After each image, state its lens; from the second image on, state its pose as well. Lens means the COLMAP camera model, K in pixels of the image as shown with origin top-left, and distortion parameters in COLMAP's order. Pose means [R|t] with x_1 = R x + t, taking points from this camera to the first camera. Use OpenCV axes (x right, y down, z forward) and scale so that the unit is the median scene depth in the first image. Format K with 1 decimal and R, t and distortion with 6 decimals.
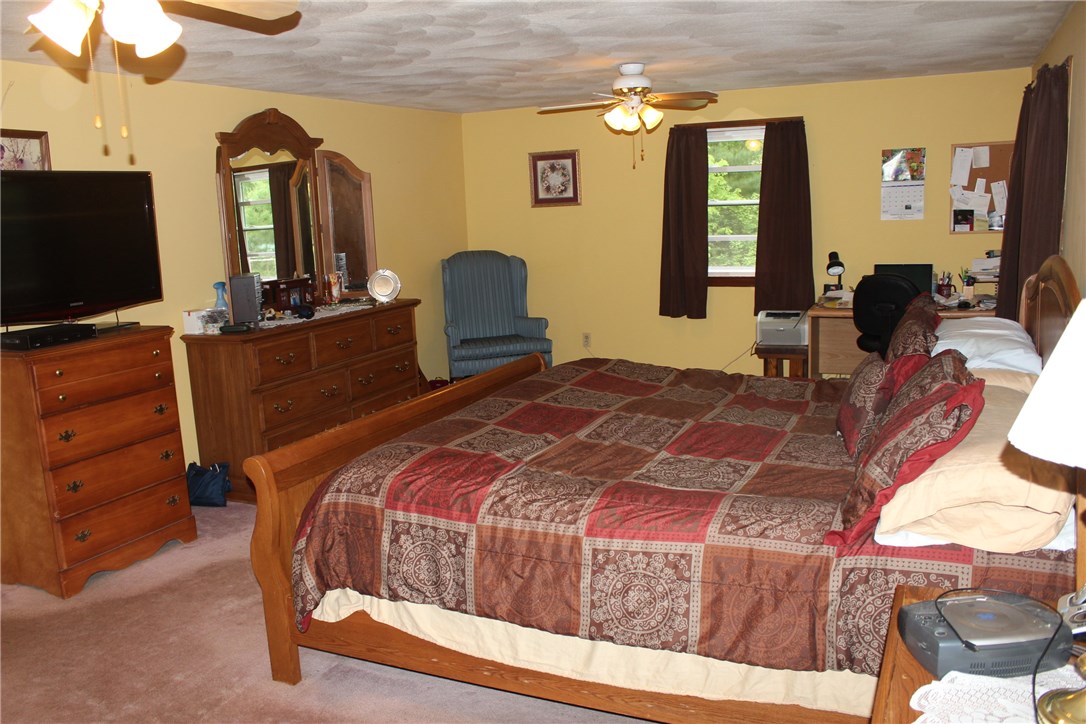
lens RADIAL K [[920.8, 0, 540.1], [0, 920.8, 369.6], [0, 0, 1]] dist [-0.162325, 0.142063]
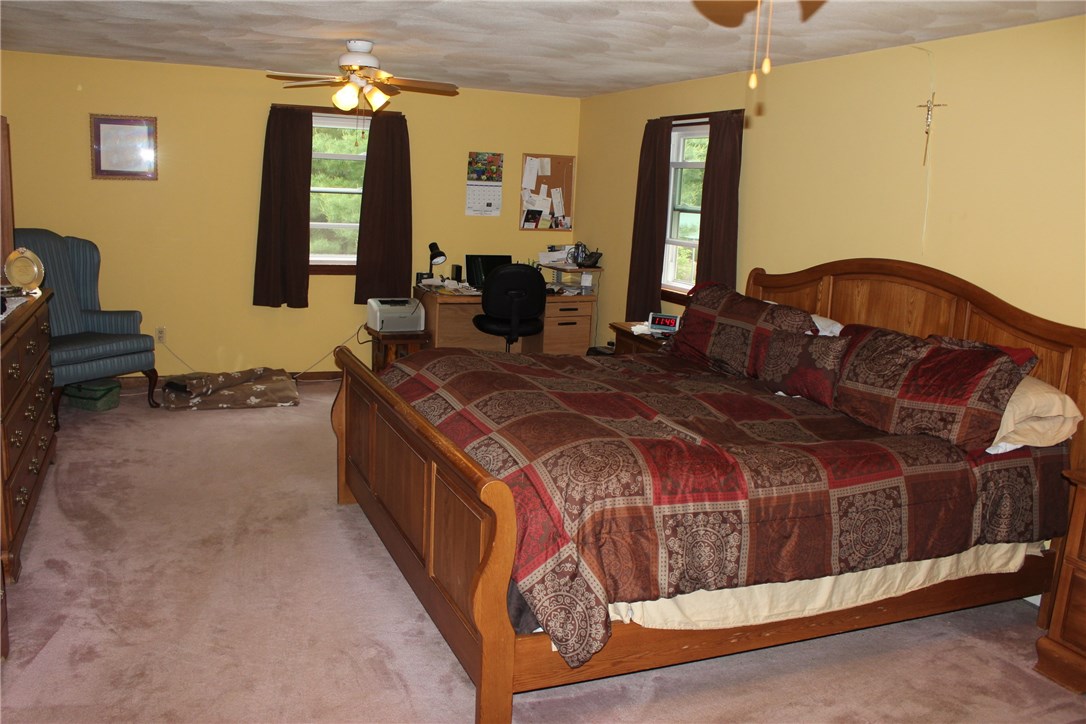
lens RADIAL K [[920.8, 0, 508.1], [0, 920.8, 368.6], [0, 0, 1]] dist [-0.162325, 0.142063]
pose [[0.674243, -0.062100, 0.735894, -0.443006], [0.054263, 0.997931, 0.034496, -0.014773], [-0.736513, 0.016673, 0.676218, 0.212418]]
